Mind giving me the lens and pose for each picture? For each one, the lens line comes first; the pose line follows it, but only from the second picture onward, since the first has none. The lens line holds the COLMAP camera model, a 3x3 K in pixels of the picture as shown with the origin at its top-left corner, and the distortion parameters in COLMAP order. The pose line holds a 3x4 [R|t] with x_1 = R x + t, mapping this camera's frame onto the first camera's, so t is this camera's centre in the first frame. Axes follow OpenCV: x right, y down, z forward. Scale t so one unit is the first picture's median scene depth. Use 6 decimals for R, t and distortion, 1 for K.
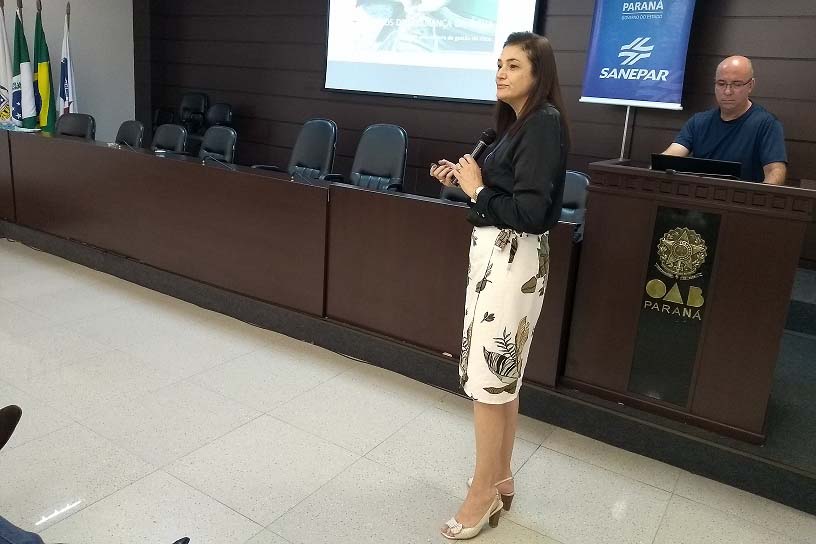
lens RADIAL K [[679.0, 0, 414.4], [0, 679.0, 270.6], [0, 0, 1]] dist [-0.007530, -0.027929]
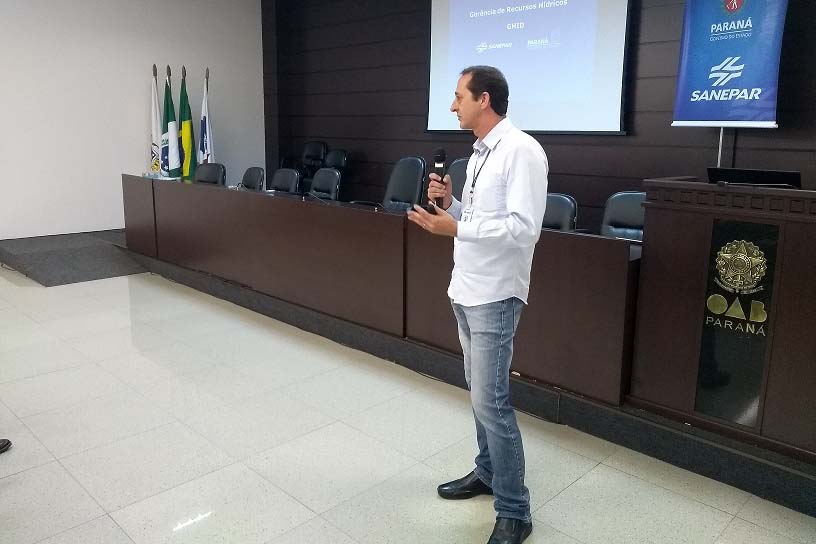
lens RADIAL K [[679.0, 0, 406.0], [0, 679.0, 277.2], [0, 0, 1]] dist [-0.007530, -0.027929]
pose [[0.974524, -0.010032, -0.224058, 0.093358], [-0.003156, 0.998287, -0.058426, 0.031330], [0.224261, 0.057645, 0.972823, -0.035341]]
